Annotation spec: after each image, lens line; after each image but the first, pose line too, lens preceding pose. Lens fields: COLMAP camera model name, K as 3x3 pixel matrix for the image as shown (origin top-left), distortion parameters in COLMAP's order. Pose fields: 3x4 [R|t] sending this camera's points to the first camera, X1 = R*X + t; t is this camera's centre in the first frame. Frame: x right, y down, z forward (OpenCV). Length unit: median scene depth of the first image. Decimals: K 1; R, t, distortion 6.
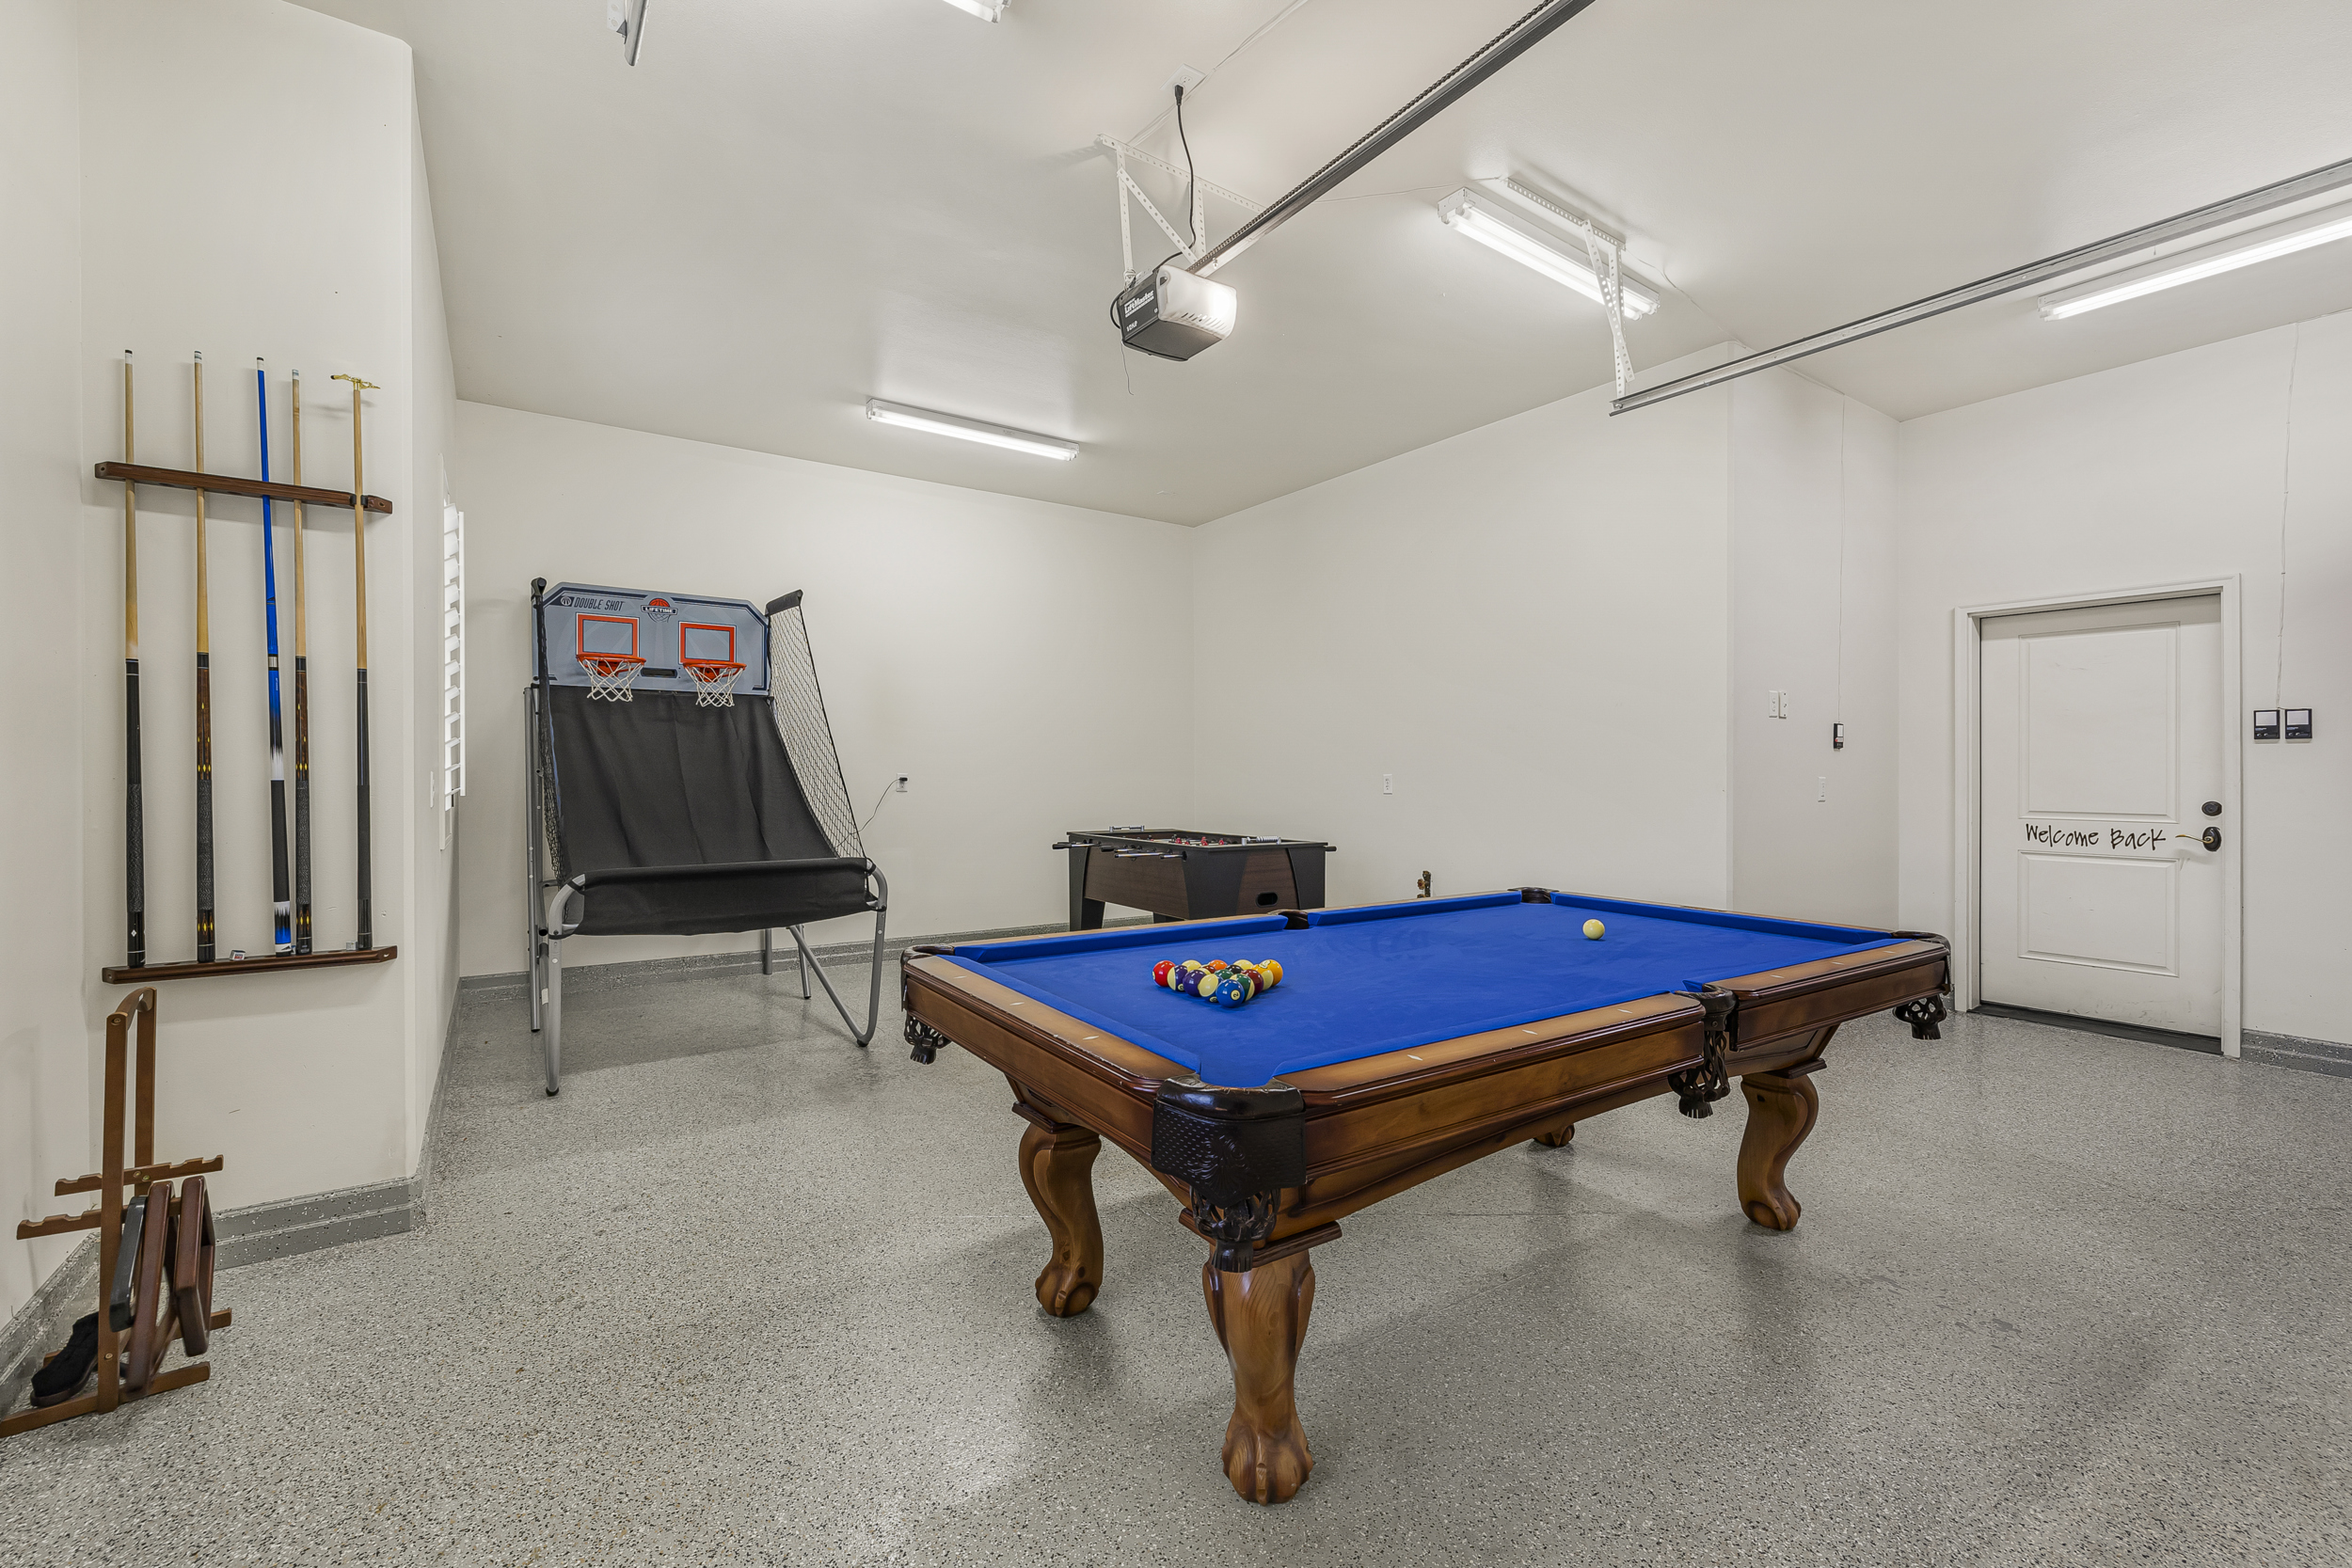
lens RADIAL K [[990.9, 0, 1146.3], [0, 990.9, 787.6], [0, 0, 1]] dist [0.000060, 0.000051]
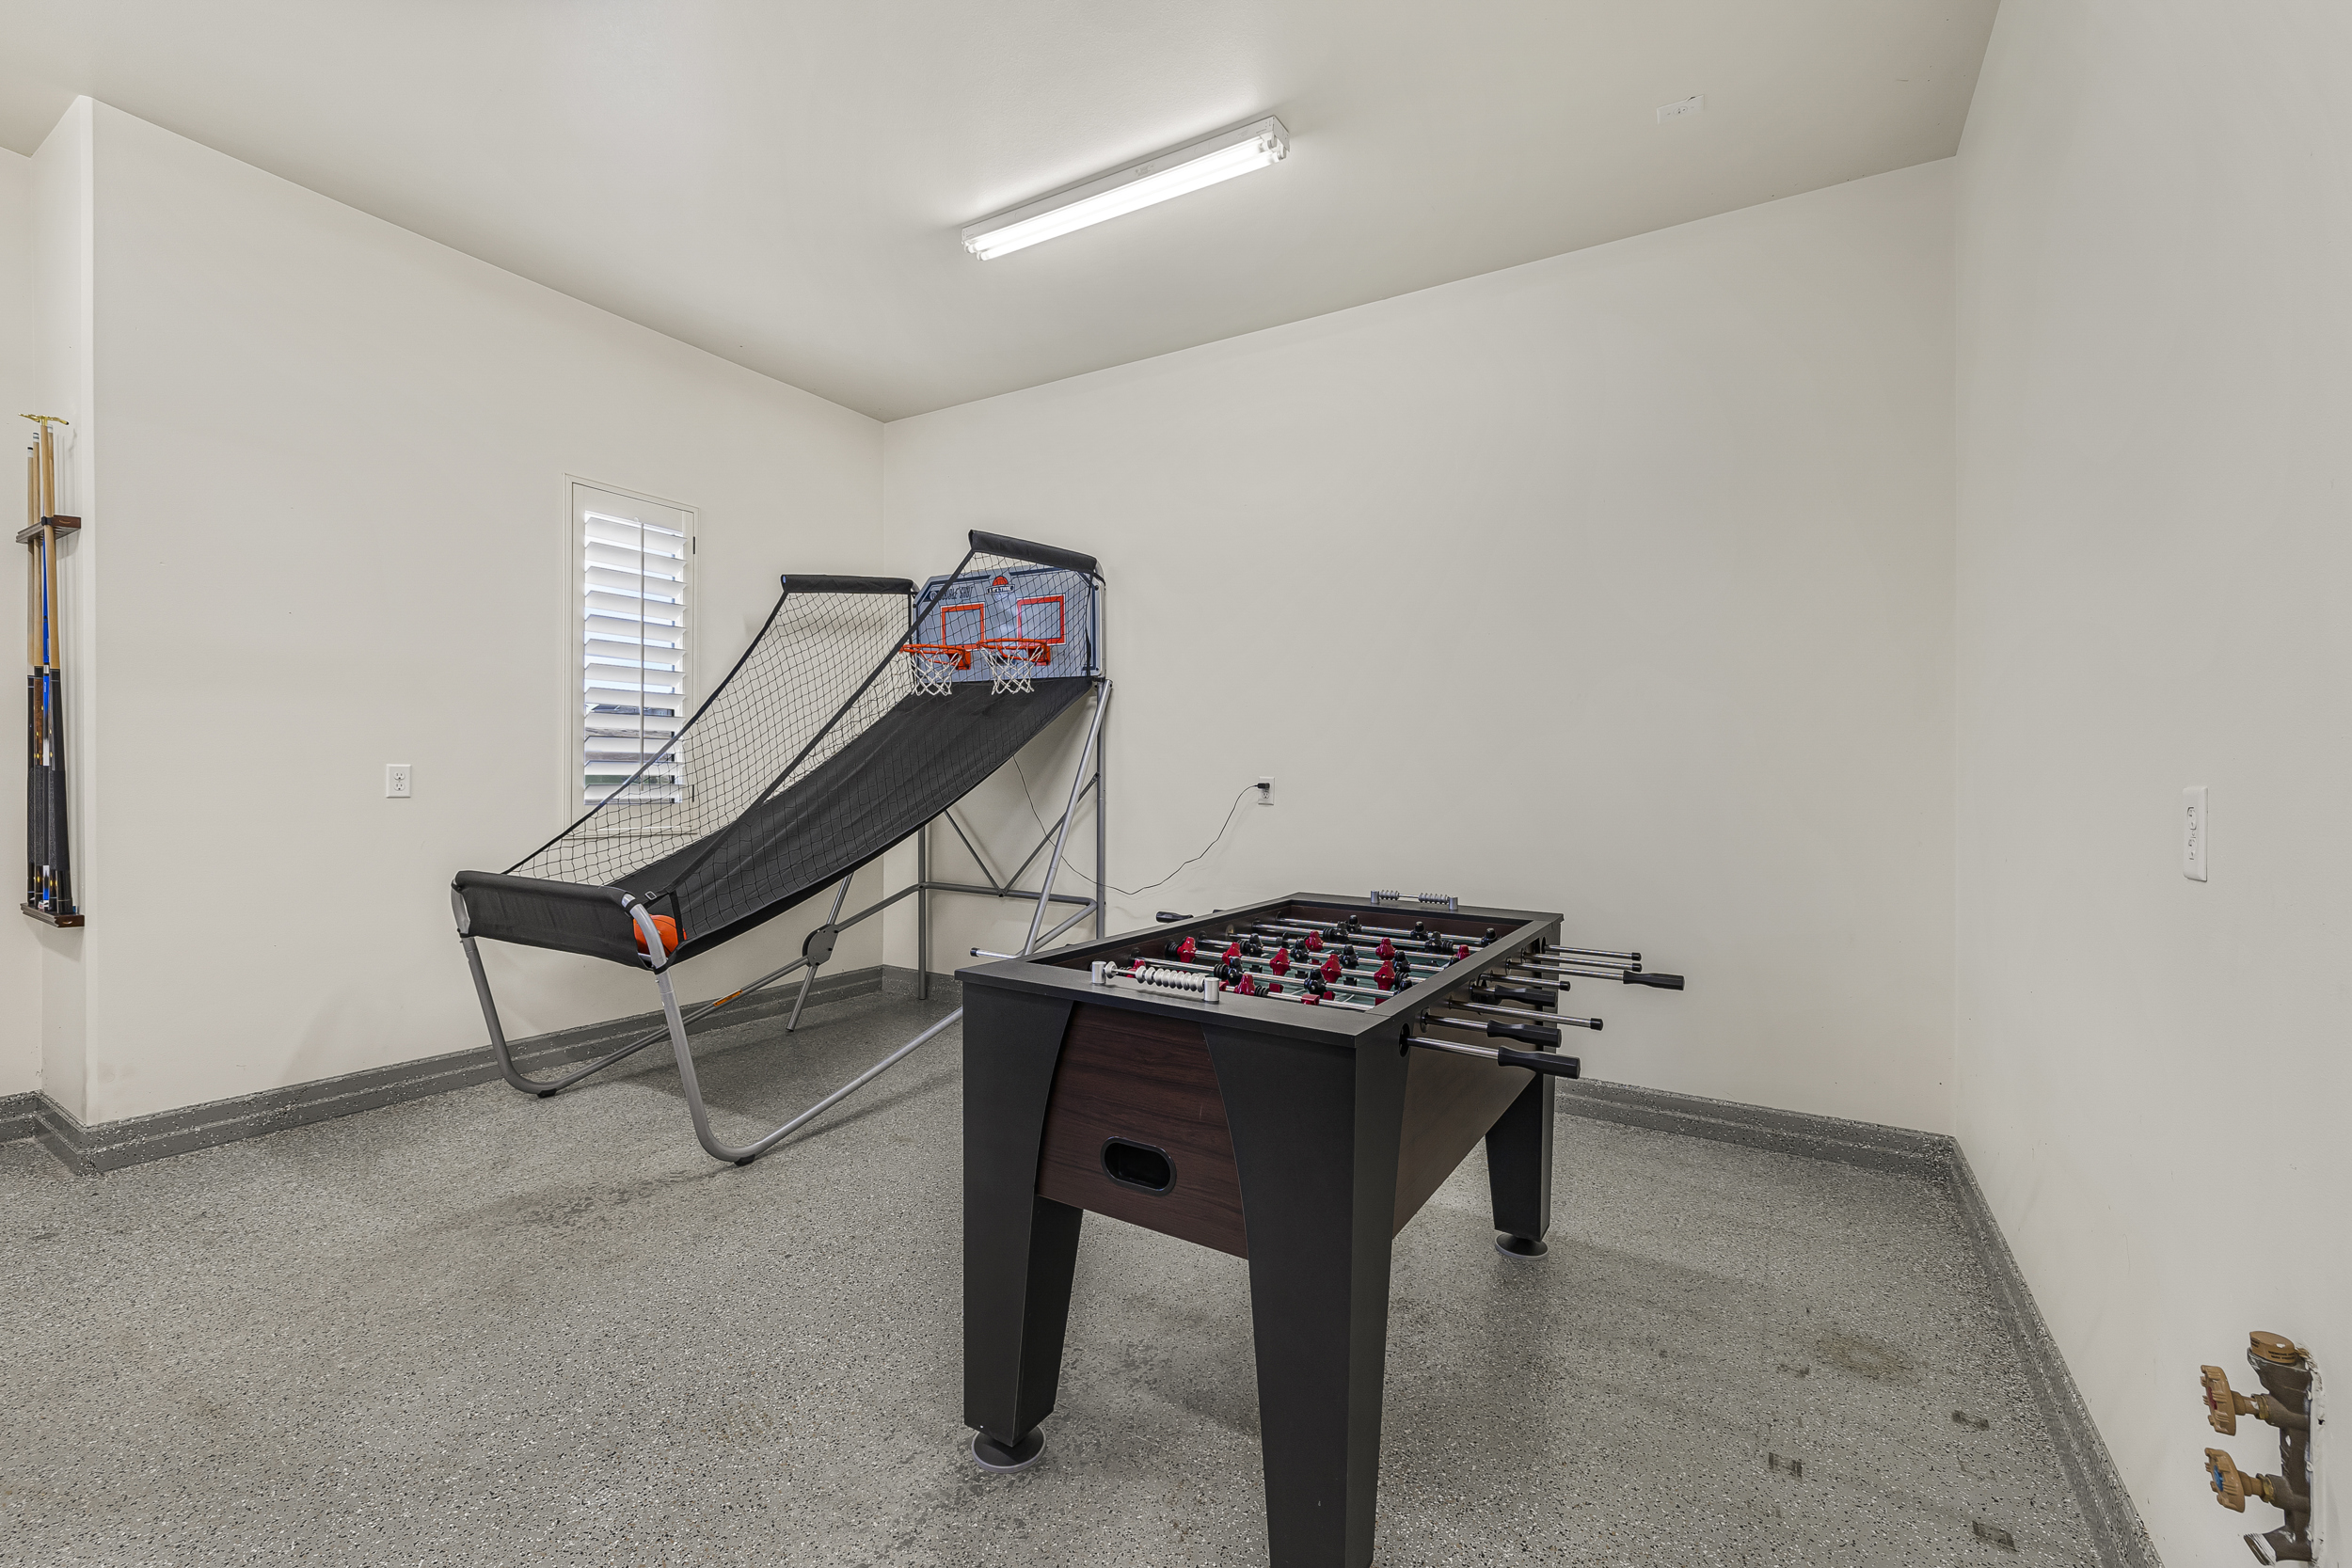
lens RADIAL K [[978.4, 0, 1190.7], [0, 978.4, 776.0], [0, 0, 1]] dist [-0.003113, -0.000180]
pose [[0.427809, 0.006119, -0.903848, 0.384685], [-0.023215, 0.999722, -0.004220, -0.013224], [0.903571, 0.022788, 0.427832, 0.808130]]
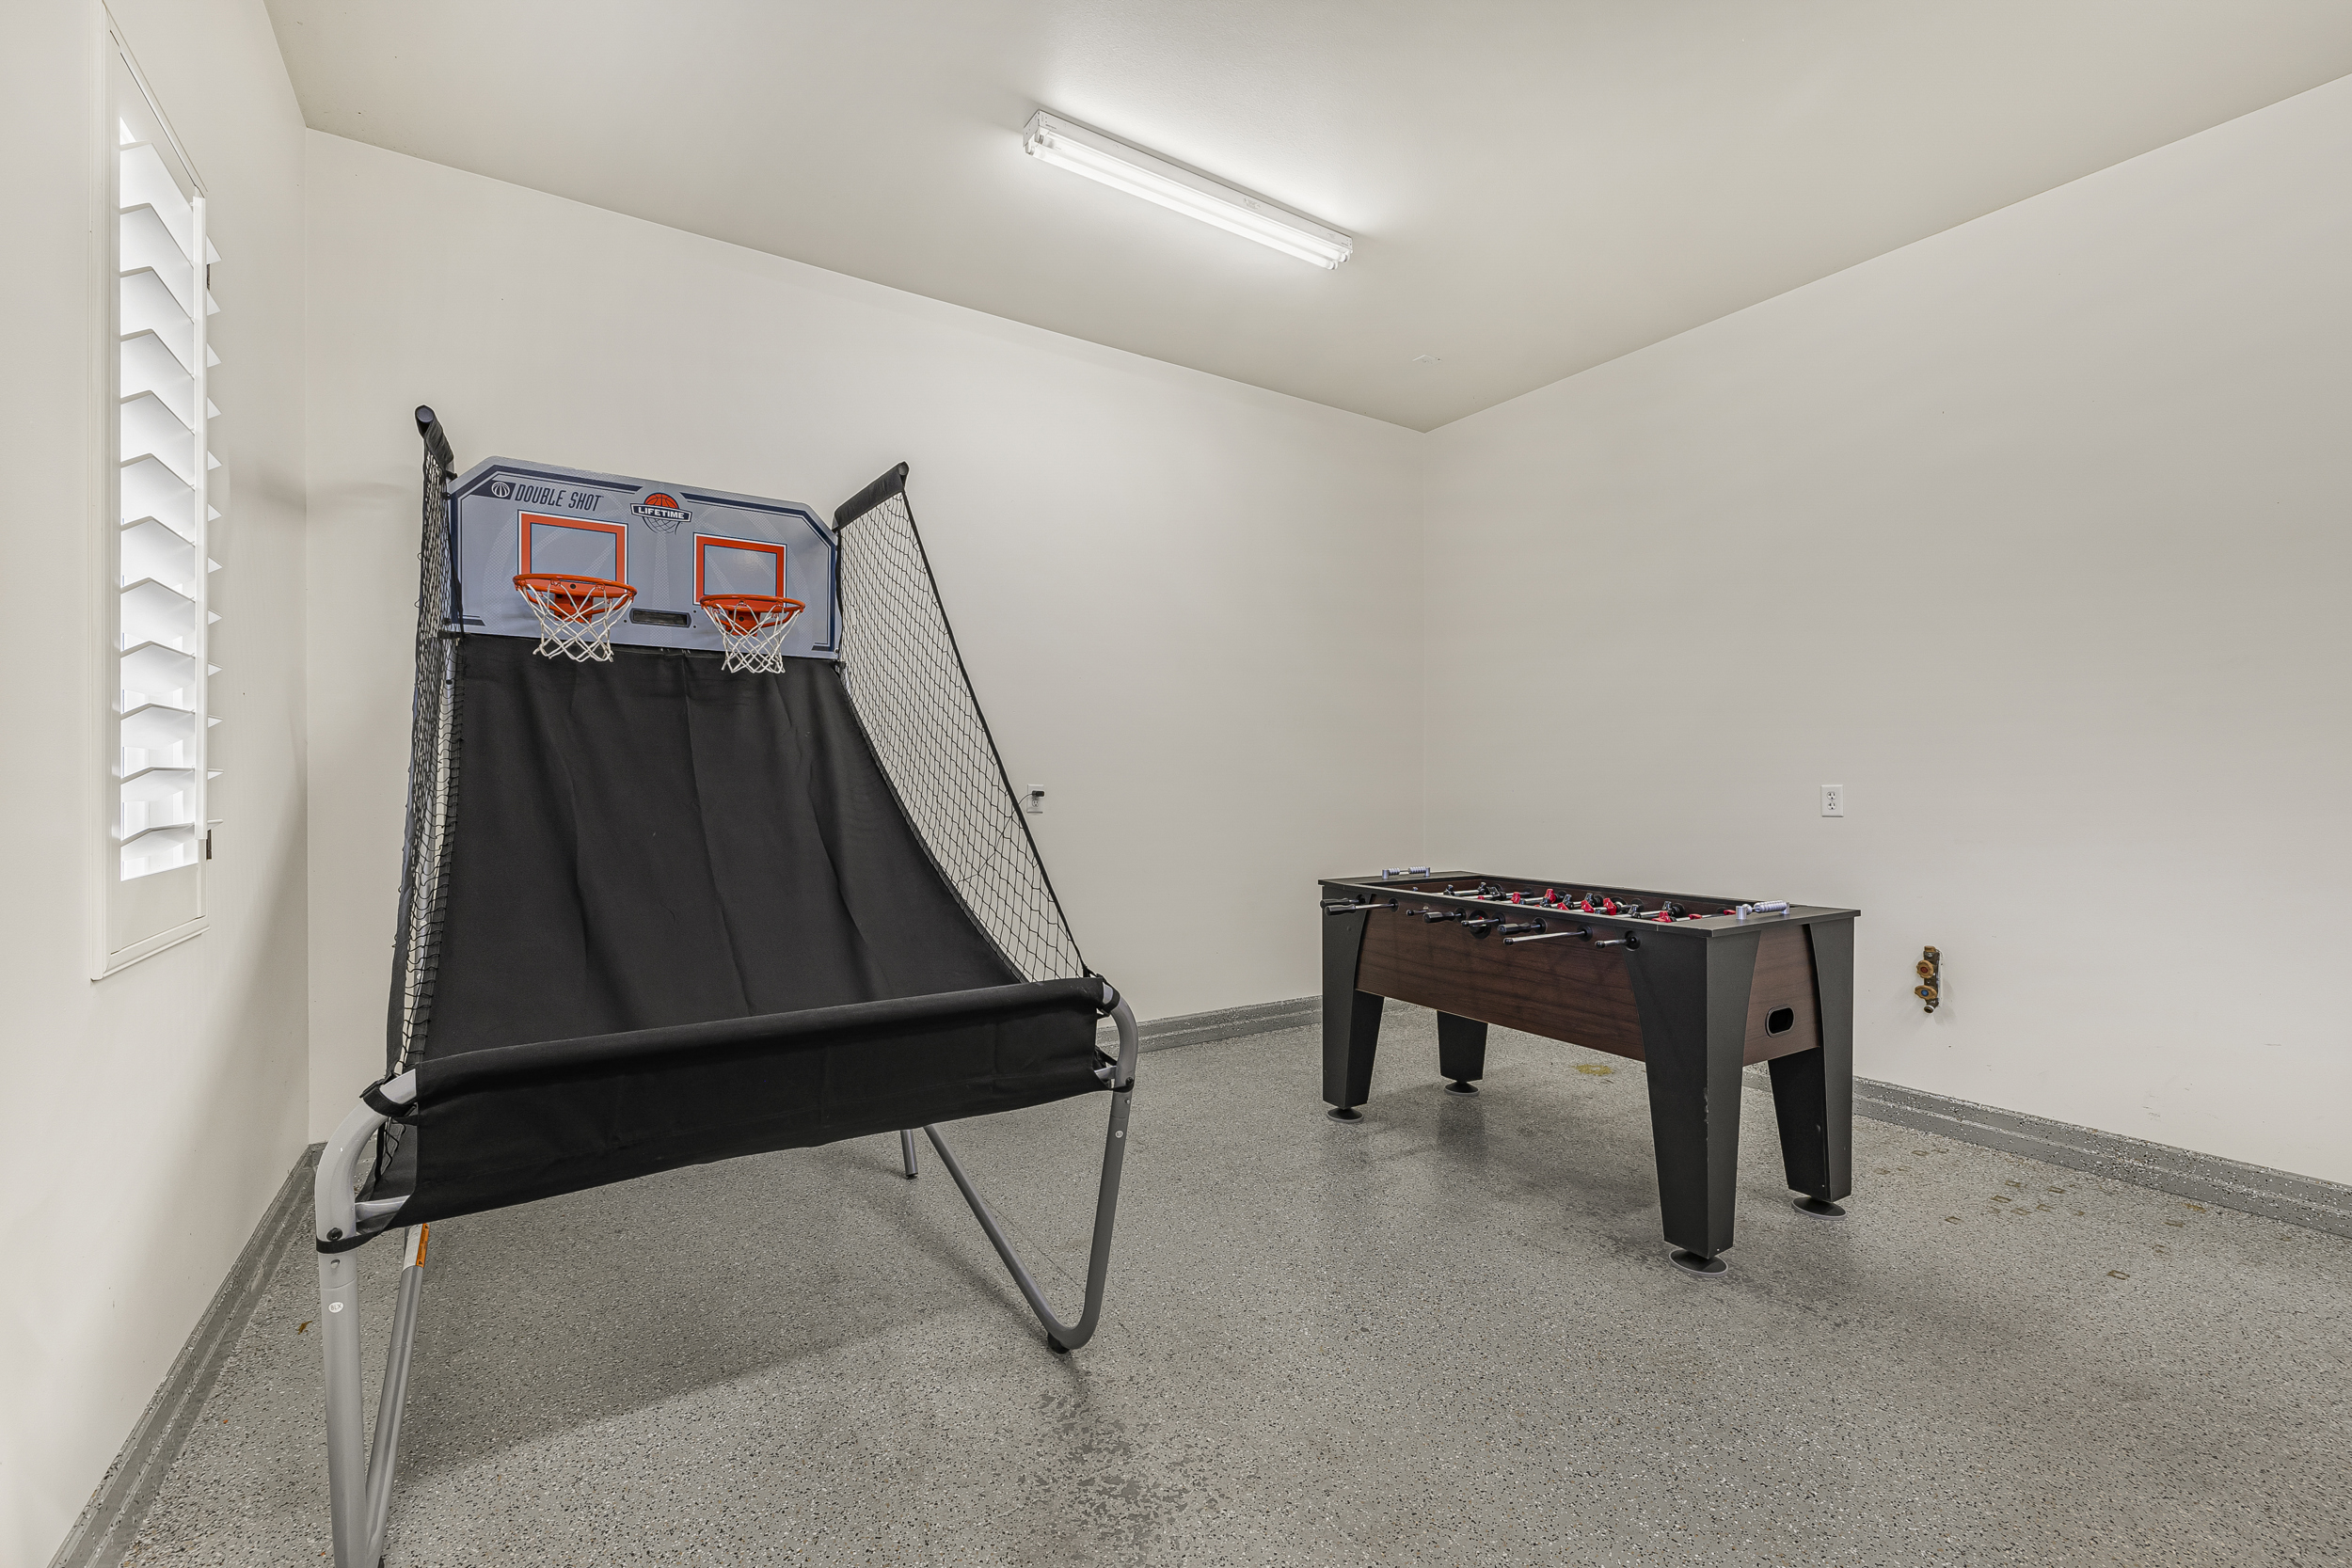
lens RADIAL K [[990.9, 0, 1146.3], [0, 990.9, 787.6], [0, 0, 1]] dist [0.000060, 0.000051]
pose [[0.999767, -0.000890, -0.021555, -0.191337], [0.000714, 0.999967, -0.008129, -0.008413], [0.021562, 0.008112, 0.999735, 0.421367]]
